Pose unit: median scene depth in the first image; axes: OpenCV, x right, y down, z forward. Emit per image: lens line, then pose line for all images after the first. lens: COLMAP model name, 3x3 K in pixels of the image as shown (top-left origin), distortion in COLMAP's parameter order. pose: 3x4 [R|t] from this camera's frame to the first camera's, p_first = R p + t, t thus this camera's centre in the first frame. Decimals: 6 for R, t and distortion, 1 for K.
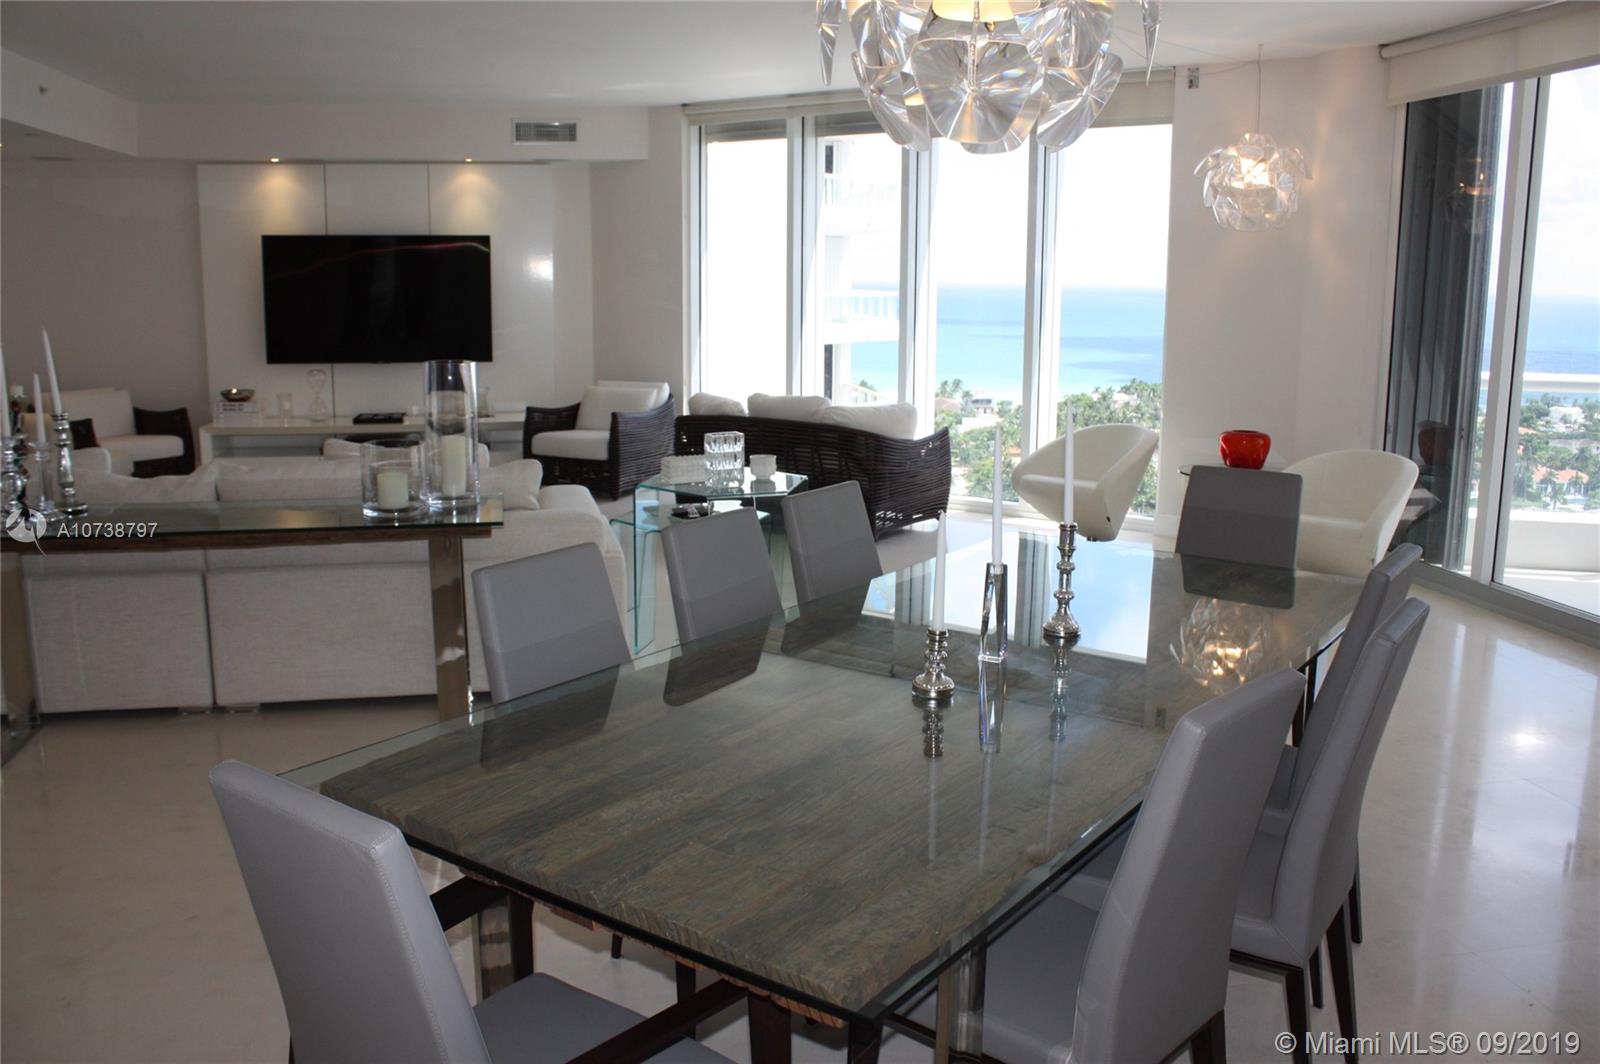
lens RADIAL K [[1331.1, 0, 794.3], [0, 1331.1, 528.9], [0, 0, 1]] dist [-0.167733, 0.165339]
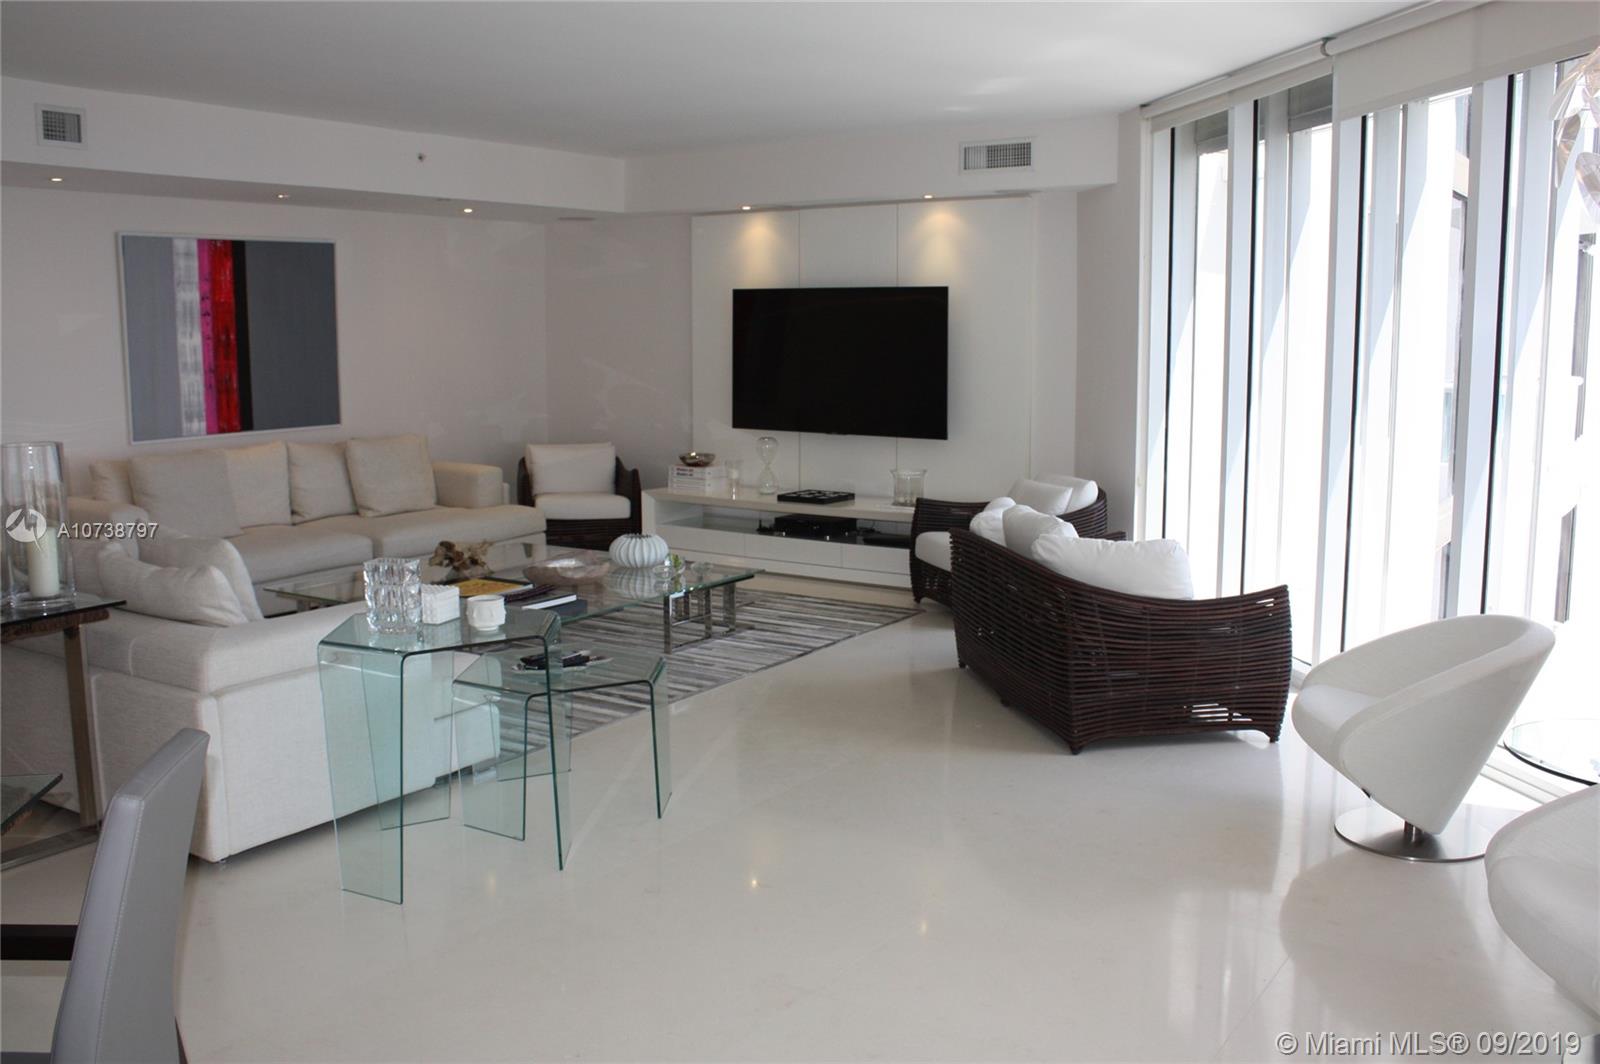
lens RADIAL K [[1416.4, 0, 800.0], [0, 1416.4, 532.0], [0, 0, 1]] dist [-0.158943, 0.169901]
pose [[0.717976, 0.089722, -0.690262, 0.355885], [-0.124420, 0.992230, -0.000442, -0.064592], [0.684858, 0.086200, 0.723560, 0.340355]]
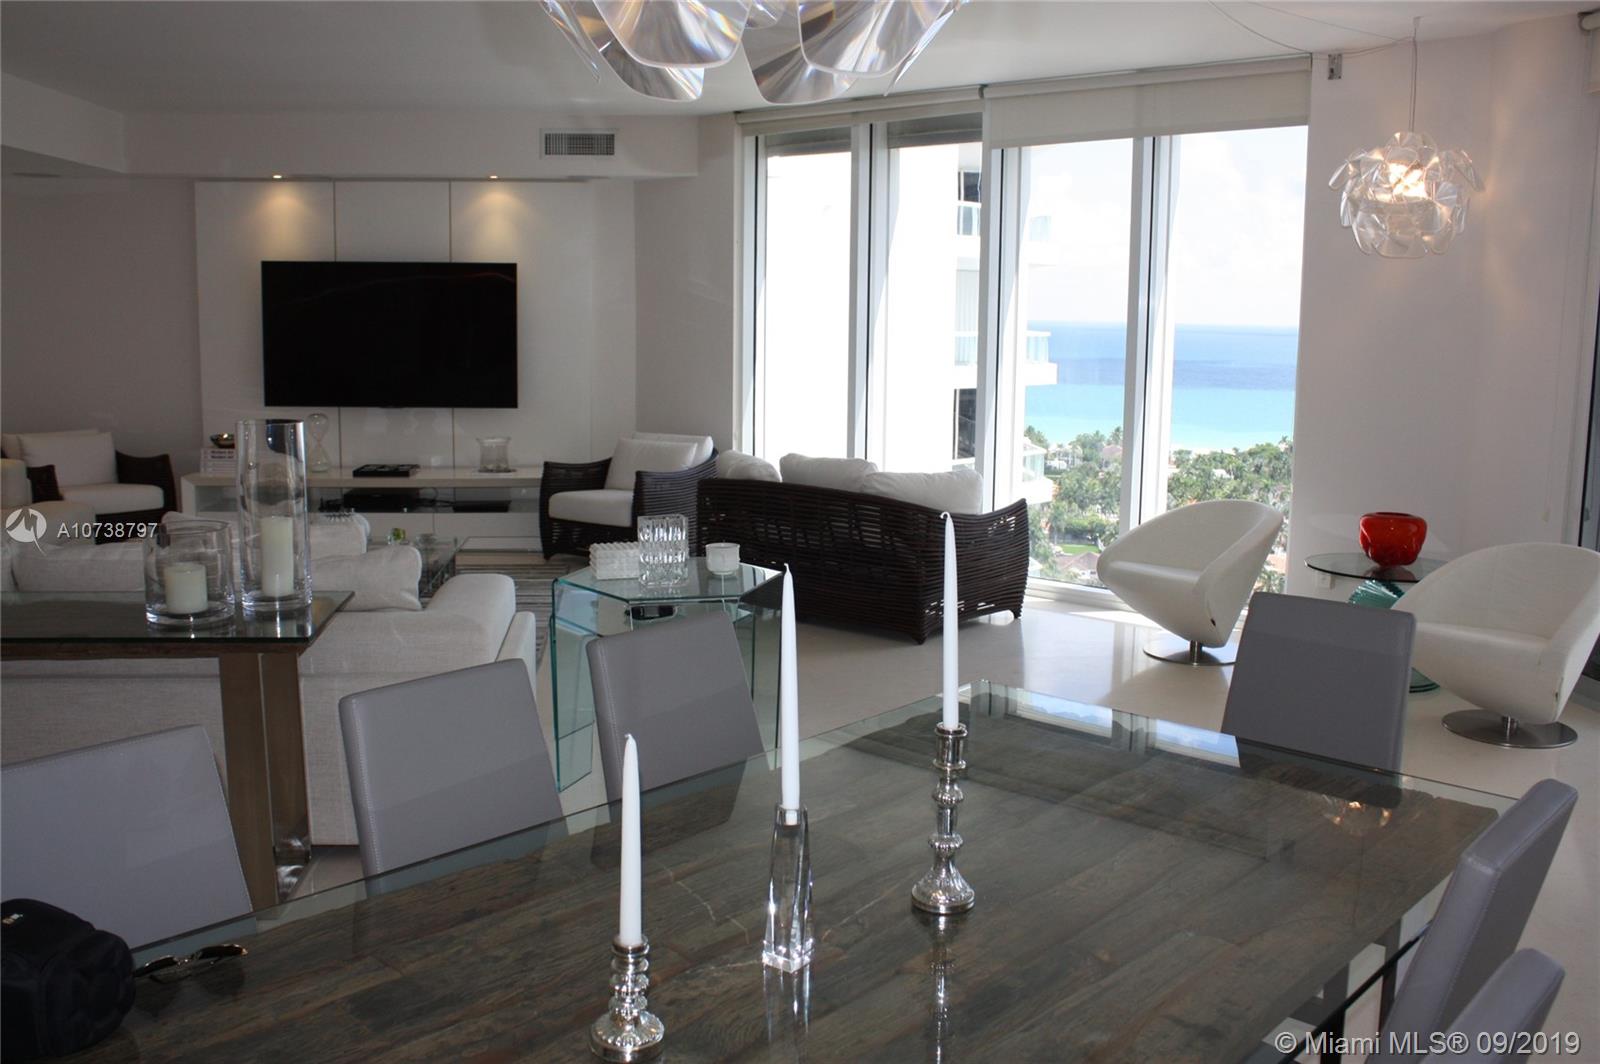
lens RADIAL K [[1416.4, 0, 800.0], [0, 1416.4, 532.0], [0, 0, 1]] dist [-0.158943, 0.169901]
pose [[0.994105, 0.022629, -0.106033, 0.063218], [-0.026298, 0.999098, -0.033333, -0.021235], [0.105183, 0.035925, 0.993804, 0.111418]]
